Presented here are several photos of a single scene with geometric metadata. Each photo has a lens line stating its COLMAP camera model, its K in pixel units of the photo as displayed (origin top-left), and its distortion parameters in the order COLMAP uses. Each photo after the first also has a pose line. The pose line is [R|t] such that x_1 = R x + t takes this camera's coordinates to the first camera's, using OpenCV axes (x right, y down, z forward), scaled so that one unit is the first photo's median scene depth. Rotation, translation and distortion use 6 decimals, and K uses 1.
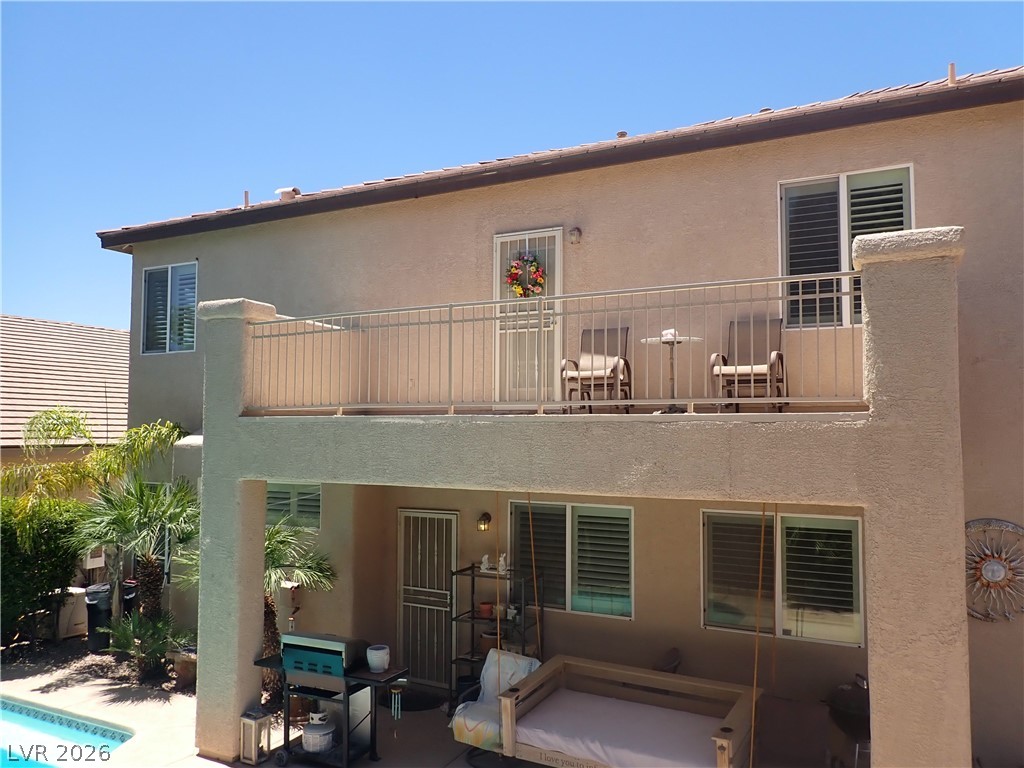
lens RADIAL K [[755.6, 0, 512.0], [0, 755.6, 384.0], [0, 0, 1]] dist [0.003523, -0.003579]
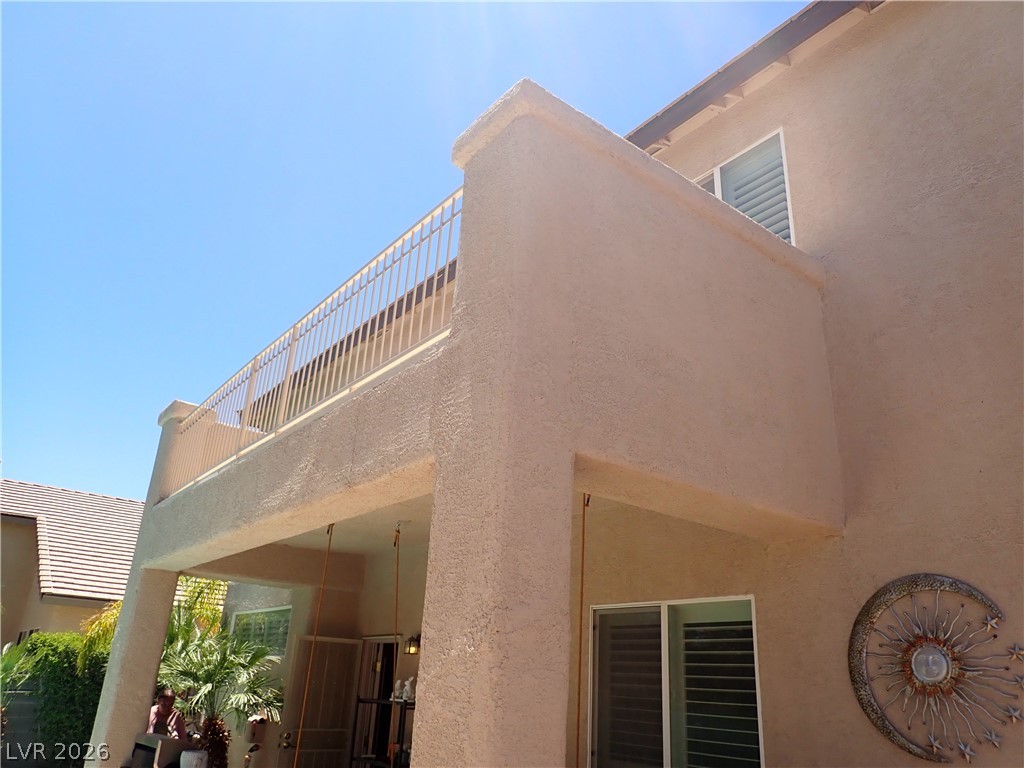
lens RADIAL K [[755.6, 0, 512.0], [0, 755.6, 384.0], [0, 0, 1]] dist [0.003523, -0.003579]
pose [[0.899417, -0.121779, -0.419784, 0.558113], [-0.021645, 0.946816, -0.321046, 0.213572], [0.436555, 0.297840, 0.848947, 0.280639]]
